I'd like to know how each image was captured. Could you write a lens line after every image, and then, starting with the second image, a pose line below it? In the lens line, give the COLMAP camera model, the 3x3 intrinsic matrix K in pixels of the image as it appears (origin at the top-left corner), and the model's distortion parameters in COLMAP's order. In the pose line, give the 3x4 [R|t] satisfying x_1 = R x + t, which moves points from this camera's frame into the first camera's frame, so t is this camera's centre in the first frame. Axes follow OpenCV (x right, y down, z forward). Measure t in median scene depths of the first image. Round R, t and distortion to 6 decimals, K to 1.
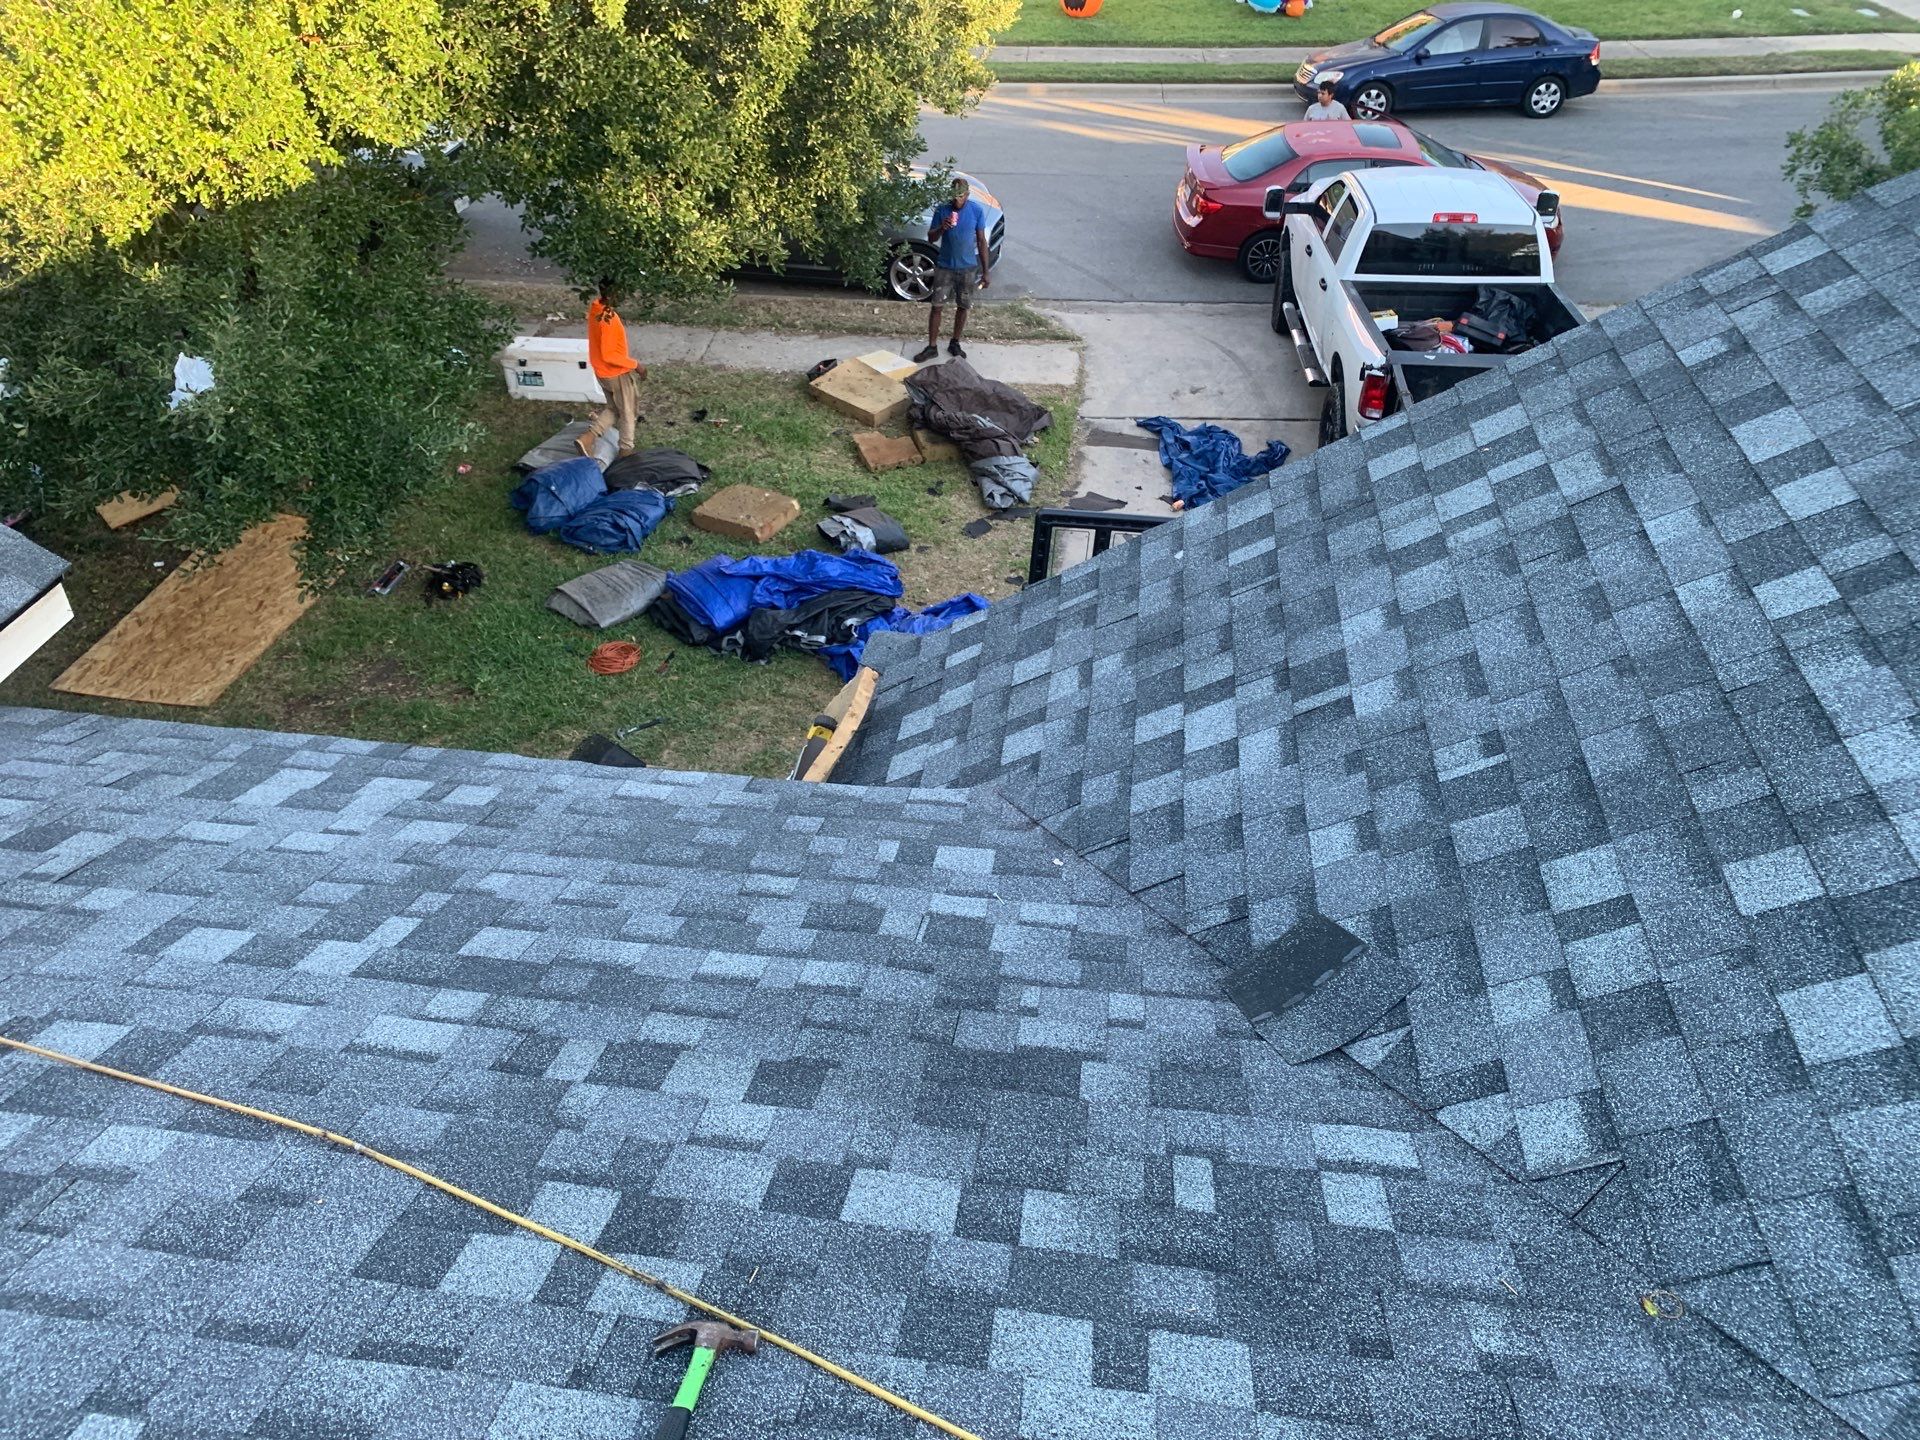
lens RADIAL K [[1484.7, 0, 935.7], [0, 1484.7, 704.4], [0, 0, 1]] dist [0.027163, -0.009061]
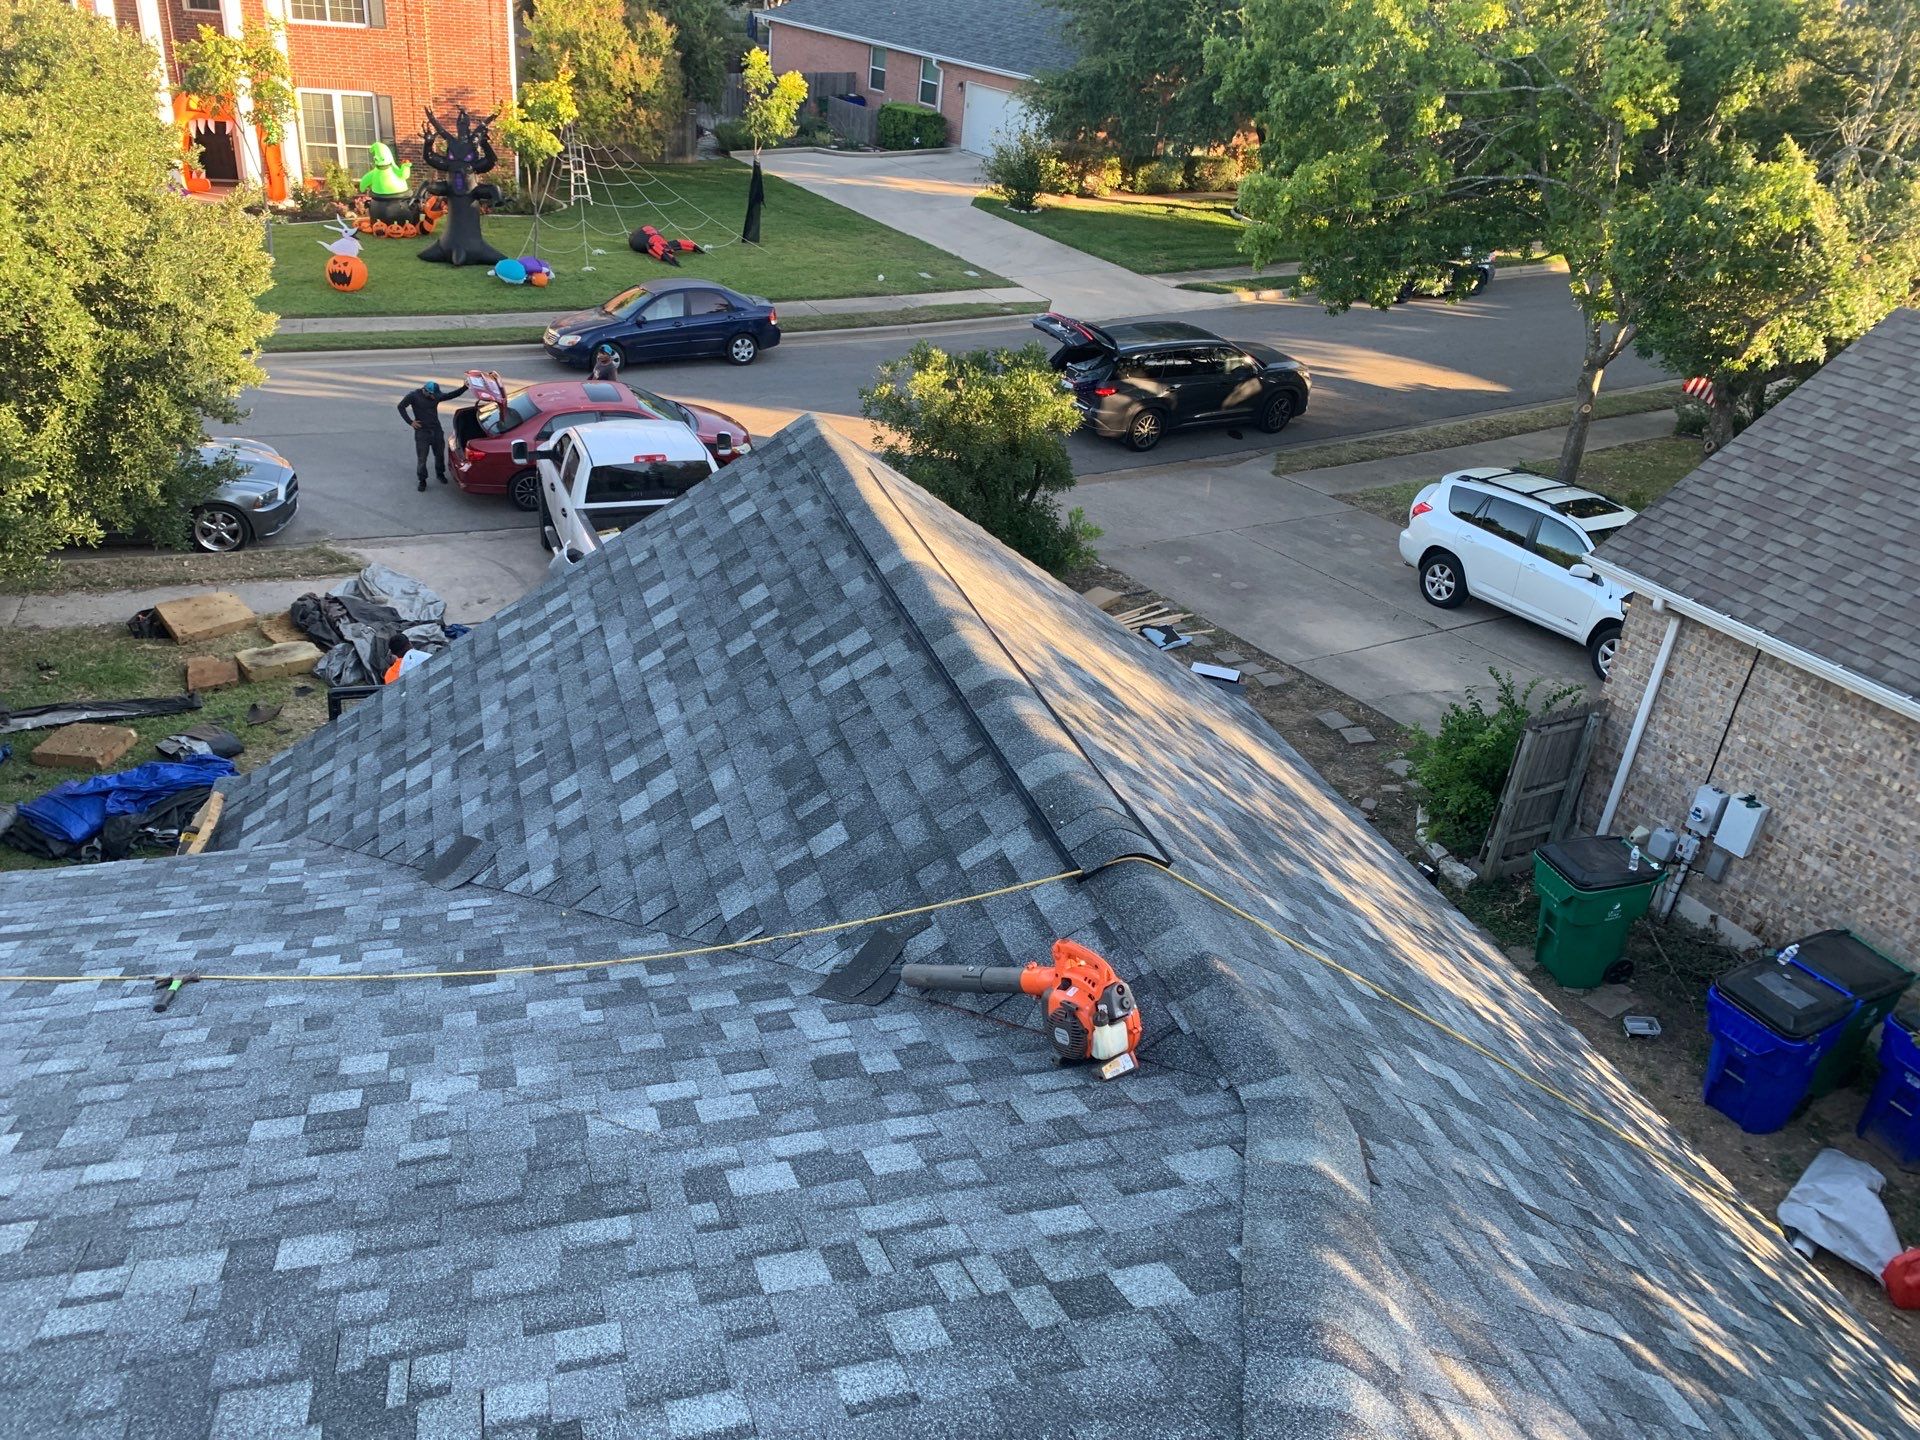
lens RADIAL K [[1469.8, 0, 903.4], [0, 1469.8, 694.0], [0, 0, 1]] dist [0.062421, -0.044482]
pose [[0.912277, -0.136455, 0.386174, 0.025359], [0.189059, 0.976706, -0.101501, 0.167078], [-0.363328, 0.165607, 0.916824, -0.725662]]
